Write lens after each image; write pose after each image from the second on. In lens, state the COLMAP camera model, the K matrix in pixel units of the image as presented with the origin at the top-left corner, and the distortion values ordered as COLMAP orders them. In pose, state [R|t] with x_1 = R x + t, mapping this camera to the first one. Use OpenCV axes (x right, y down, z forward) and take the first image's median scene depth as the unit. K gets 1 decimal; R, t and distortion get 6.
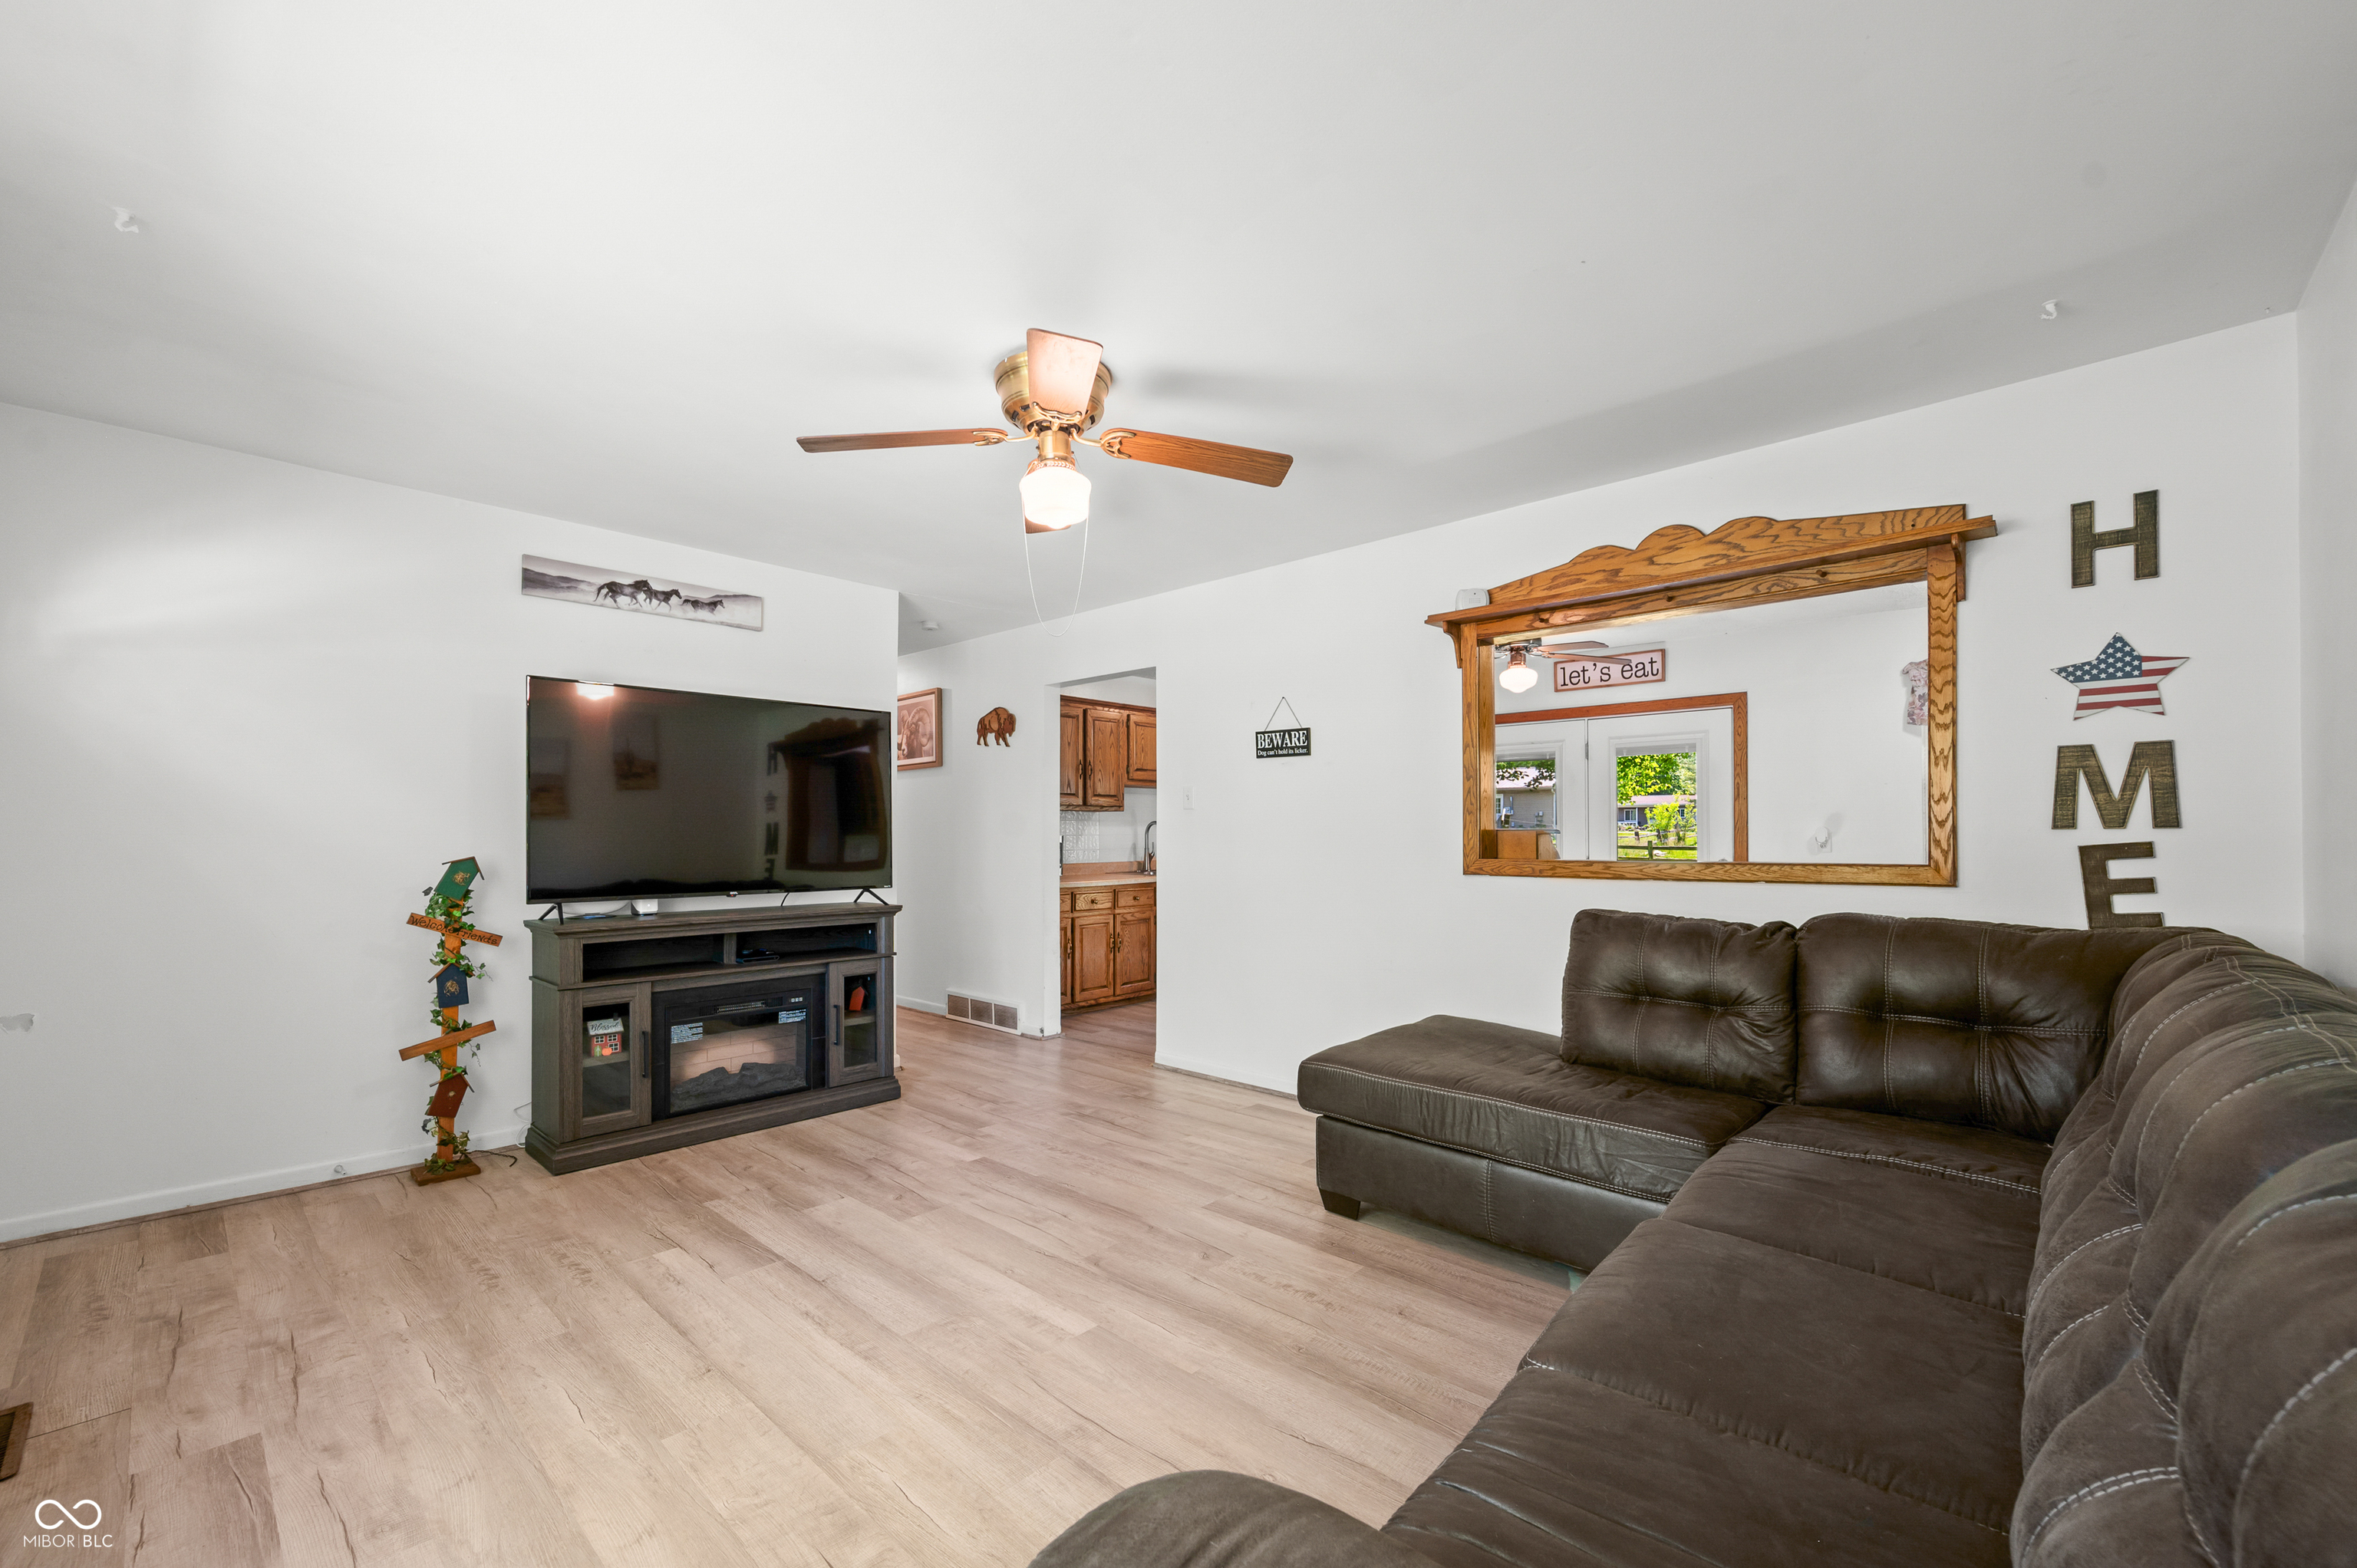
lens RADIAL K [[953.7, 0, 1167.2], [0, 953.7, 827.8], [0, 0, 1]] dist [-0.004107, 0.000342]
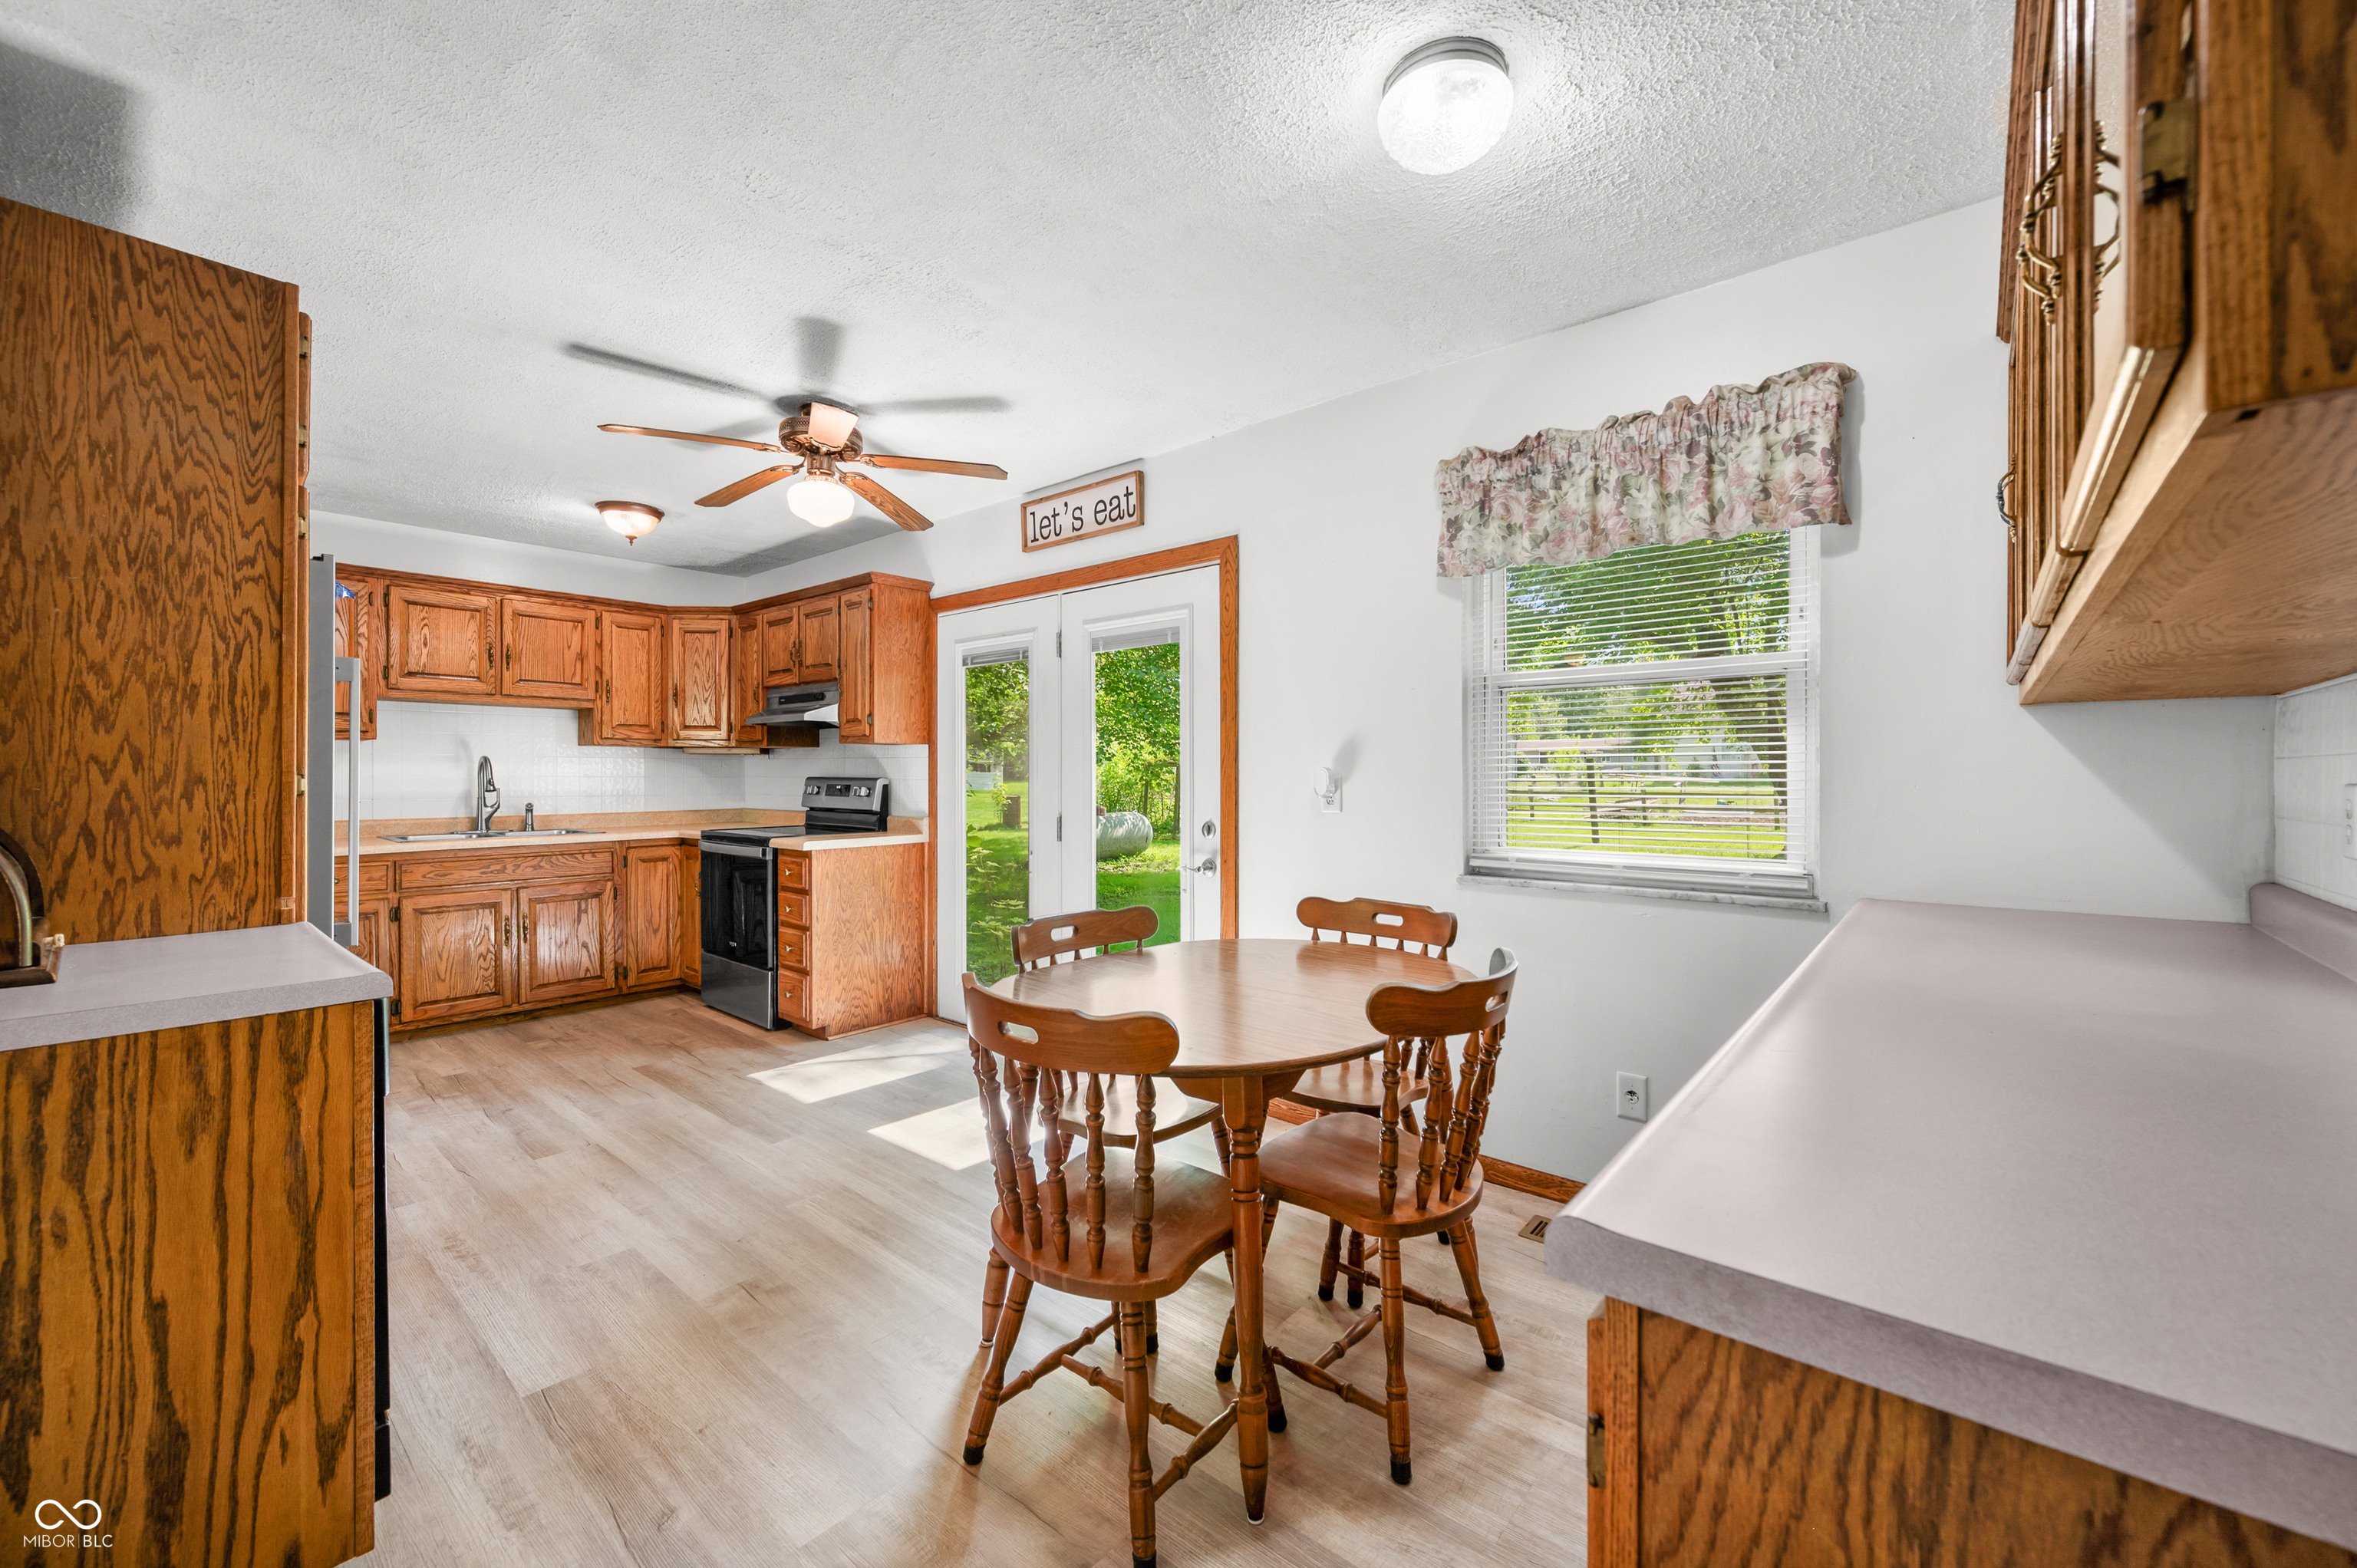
lens RADIAL K [[953.7, 0, 1190.3], [0, 953.7, 776.2], [0, 0, 1]] dist [-0.004107, 0.000342]
pose [[0.999598, 0.002022, 0.028283, 0.557241], [-0.002138, 0.999989, 0.004065, 0.001870], [-0.028275, -0.004124, 0.999592, 0.414532]]
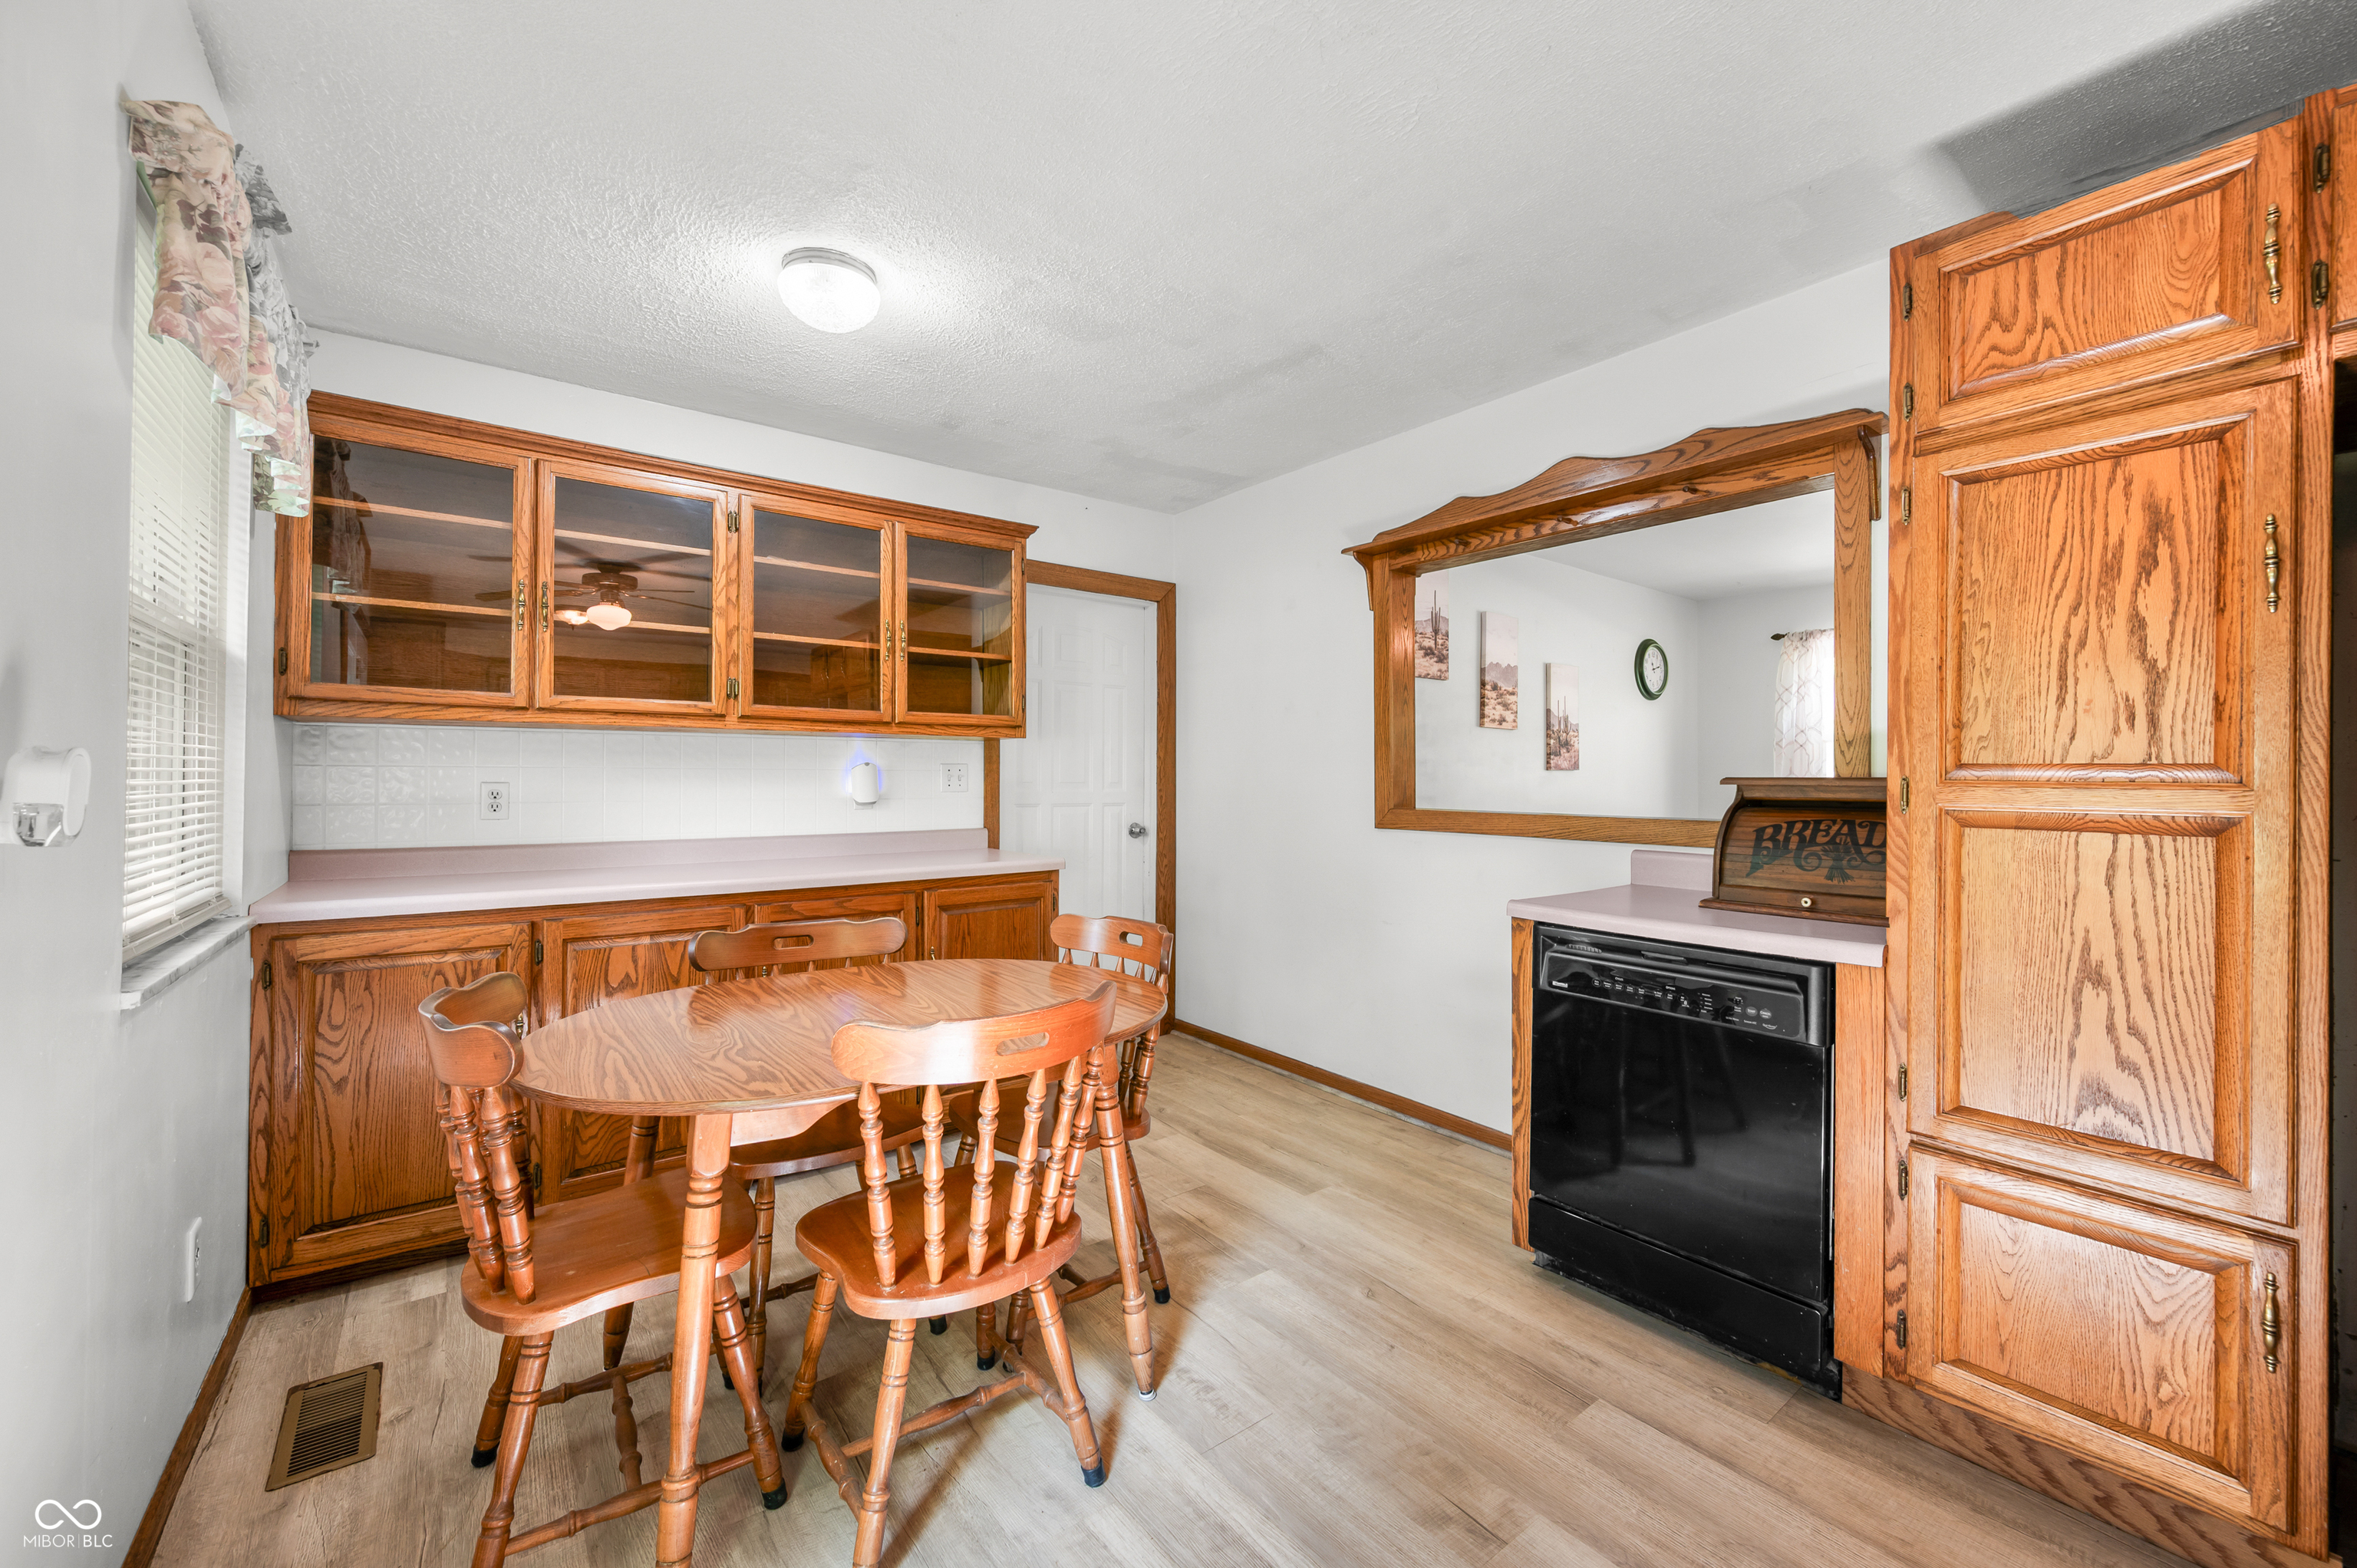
lens RADIAL K [[953.7, 0, 1201.2], [0, 953.7, 770.9], [0, 0, 1]] dist [-0.004107, 0.000342]
pose [[-0.984594, 0.000189, 0.174855, 0.423237], [-0.002839, 0.999850, -0.017065, 0.005133], [-0.174832, -0.017299, -0.984446, 1.061754]]
